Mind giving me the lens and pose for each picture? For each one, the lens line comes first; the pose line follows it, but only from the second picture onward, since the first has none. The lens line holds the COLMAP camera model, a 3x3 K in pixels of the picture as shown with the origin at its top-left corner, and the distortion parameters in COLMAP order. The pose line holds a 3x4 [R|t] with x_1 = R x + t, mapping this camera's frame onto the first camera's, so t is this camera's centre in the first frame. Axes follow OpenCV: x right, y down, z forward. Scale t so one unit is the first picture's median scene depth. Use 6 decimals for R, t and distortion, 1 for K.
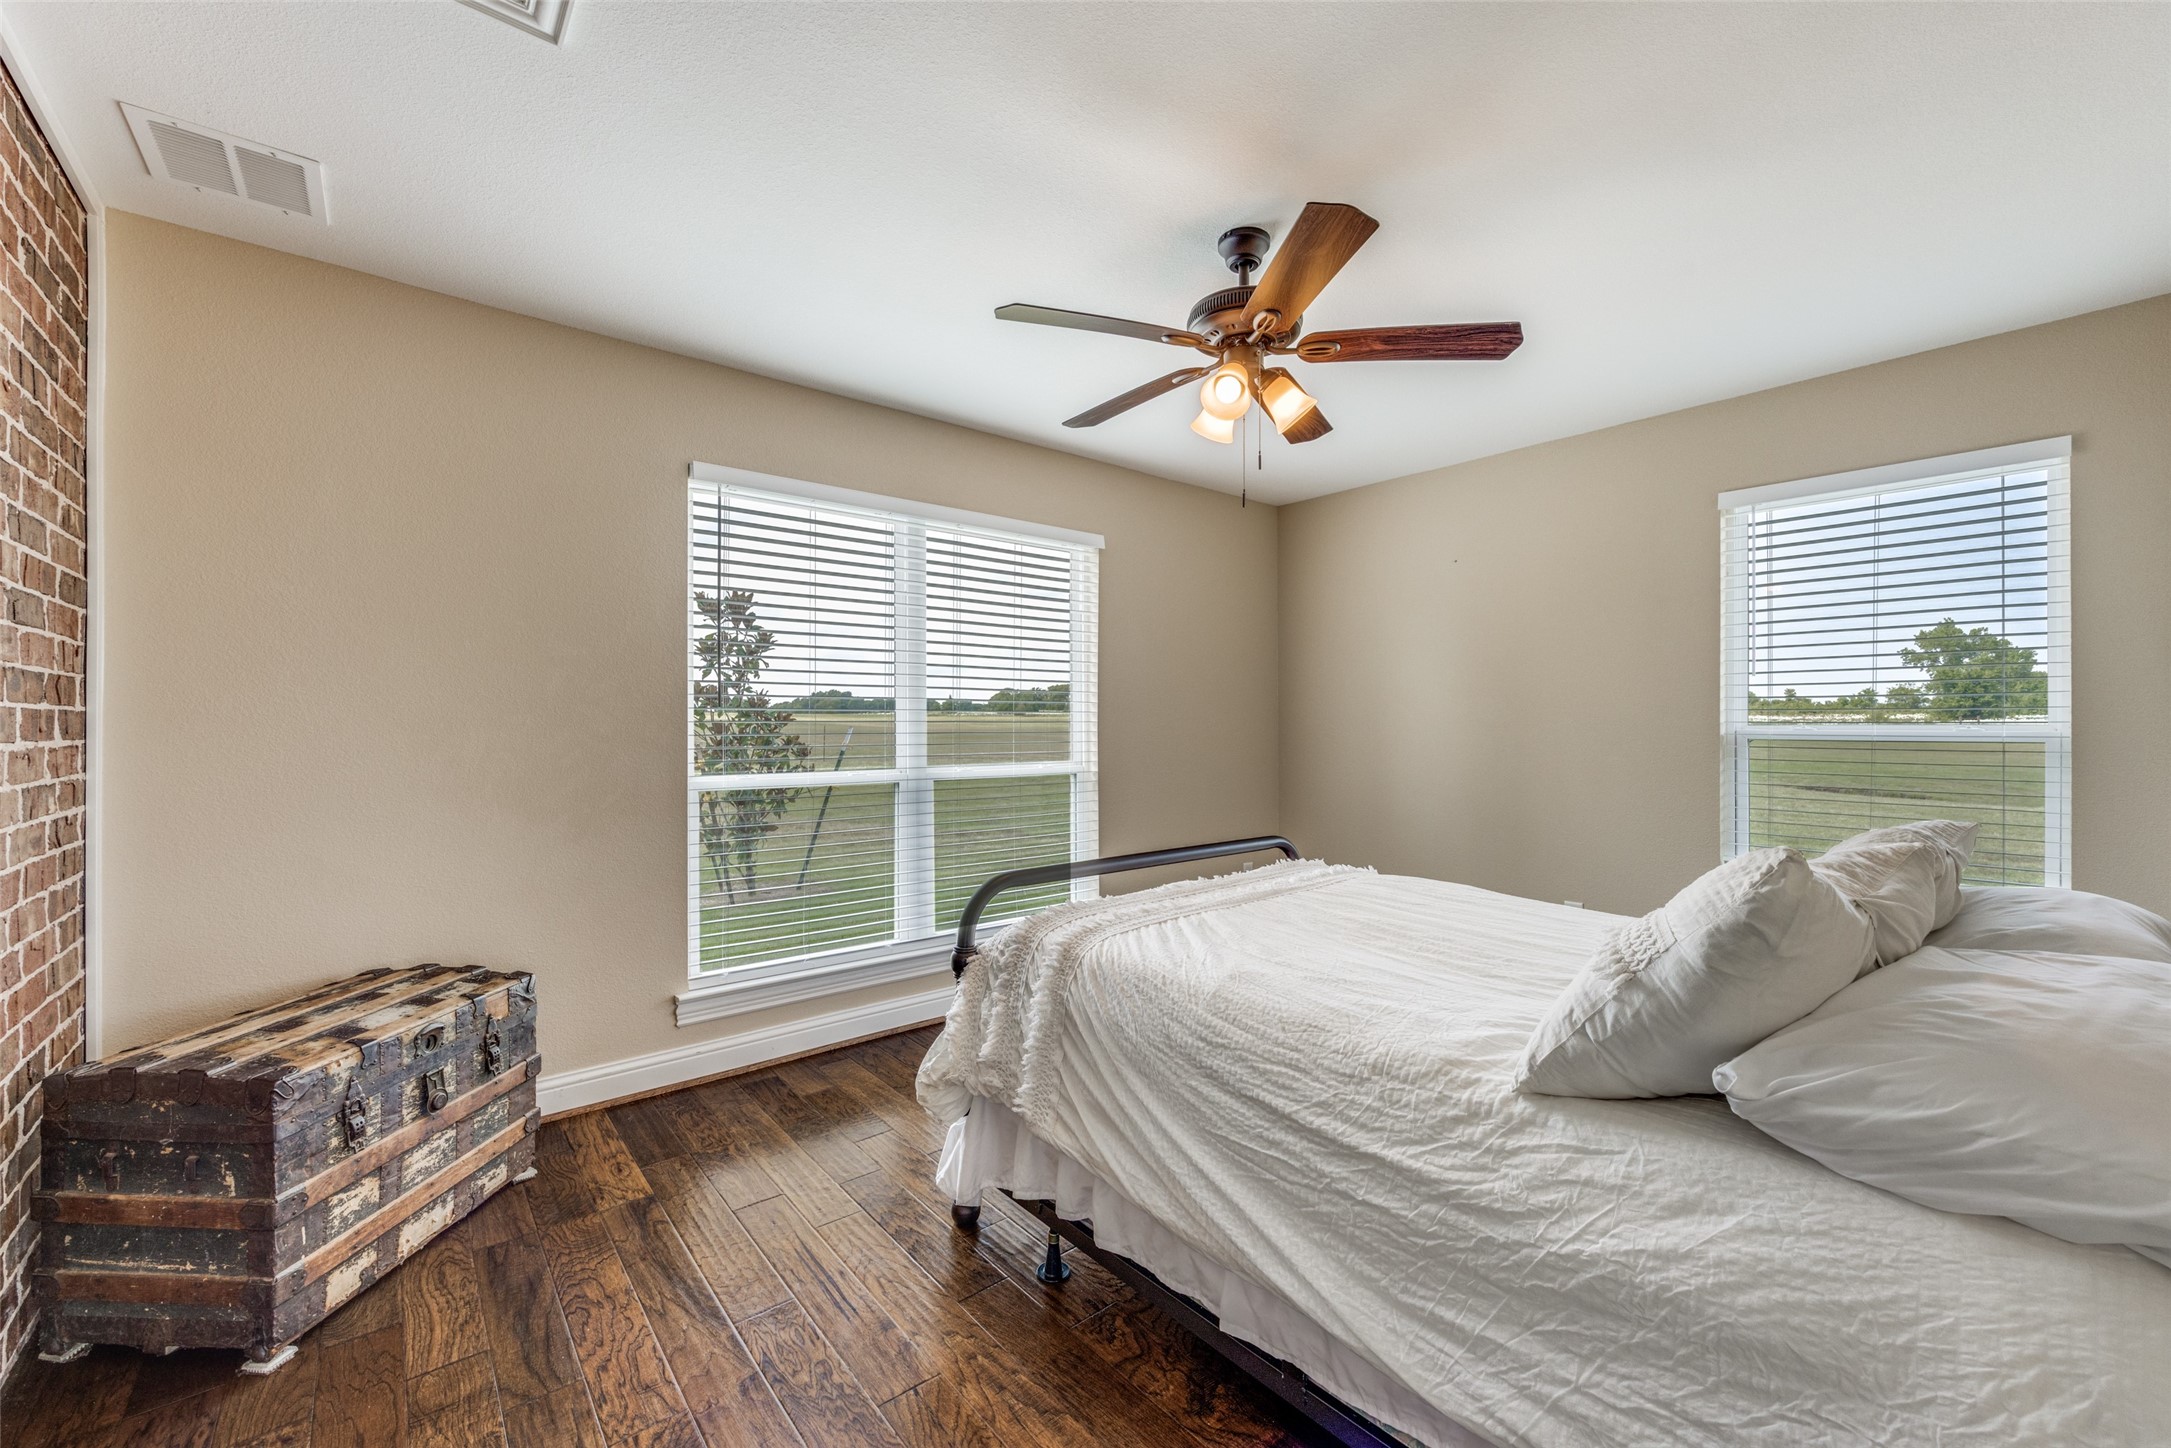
lens RADIAL K [[830.4, 0, 1084.9], [0, 830.4, 722.8], [0, 0, 1]] dist [-0.000952, -0.000318]
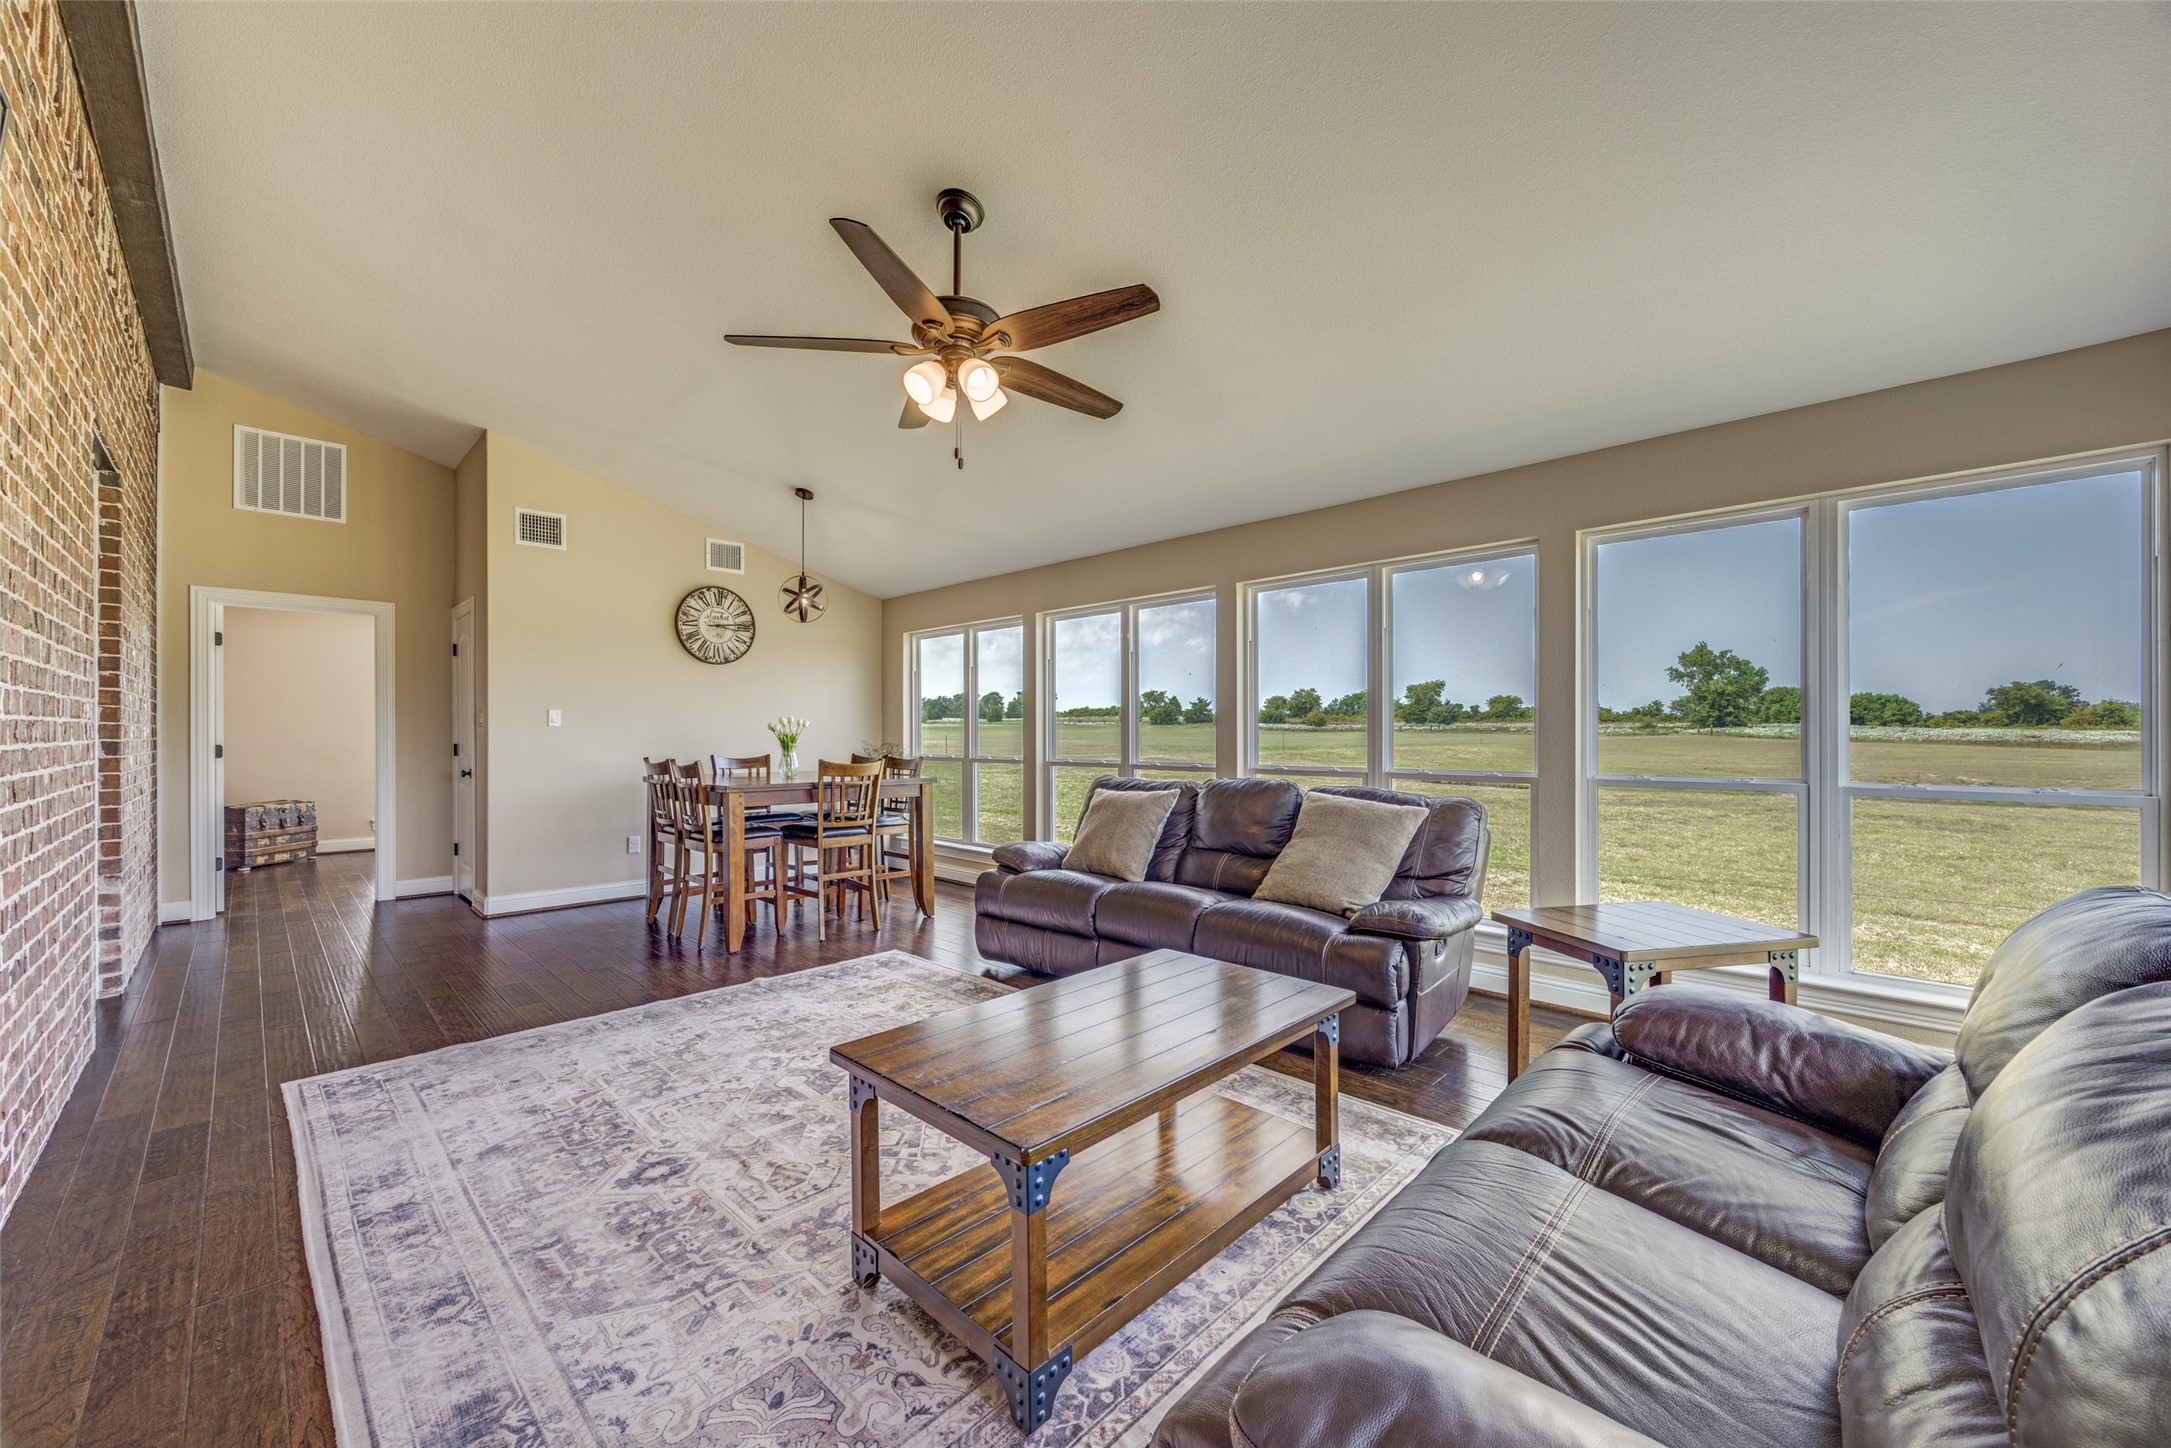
lens RADIAL K [[830.4, 0, 1085.0], [0, 830.4, 729.9], [0, 0, 1]] dist [-0.000952, -0.000318]
pose [[0.997591, 0.002207, 0.069331, 0.794259], [-0.002348, 0.999995, 0.001964, -0.009227], [-0.069326, -0.002122, 0.997592, -0.927048]]
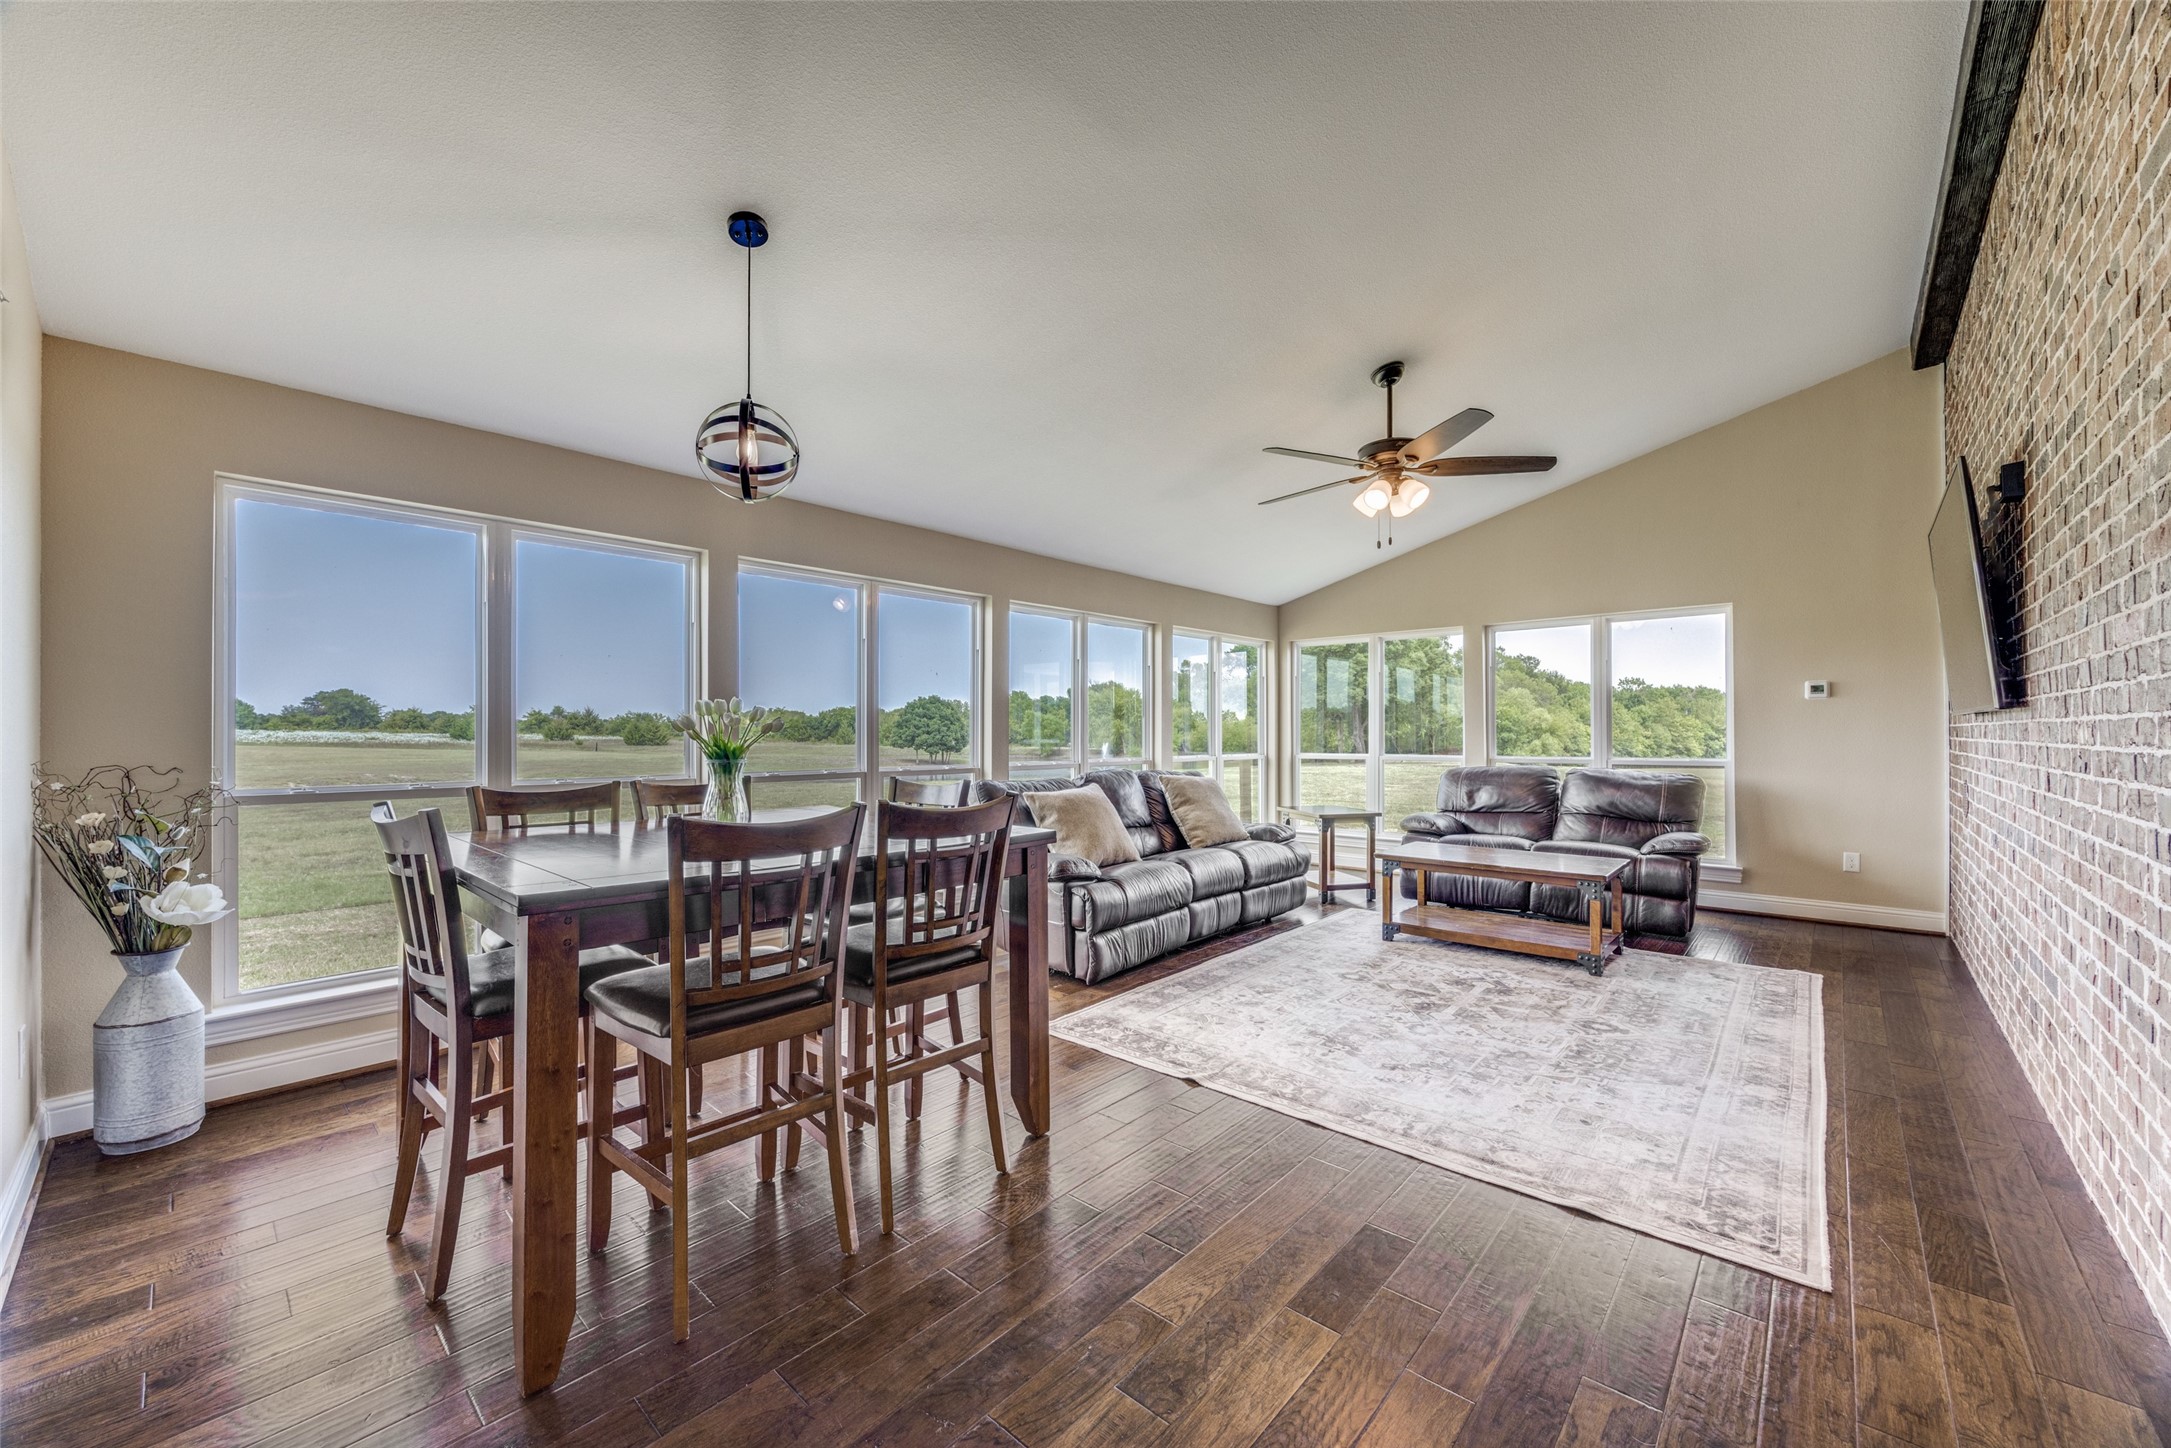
lens RADIAL K [[830.4, 0, 1084.9], [0, 830.4, 727.2], [0, 0, 1]] dist [-0.000952, -0.000318]
pose [[-0.114030, 0.008197, 0.993444, -1.626364], [-0.001506, 0.999963, -0.008424, -0.000281], [-0.993476, -0.002457, -0.114013, 1.886120]]
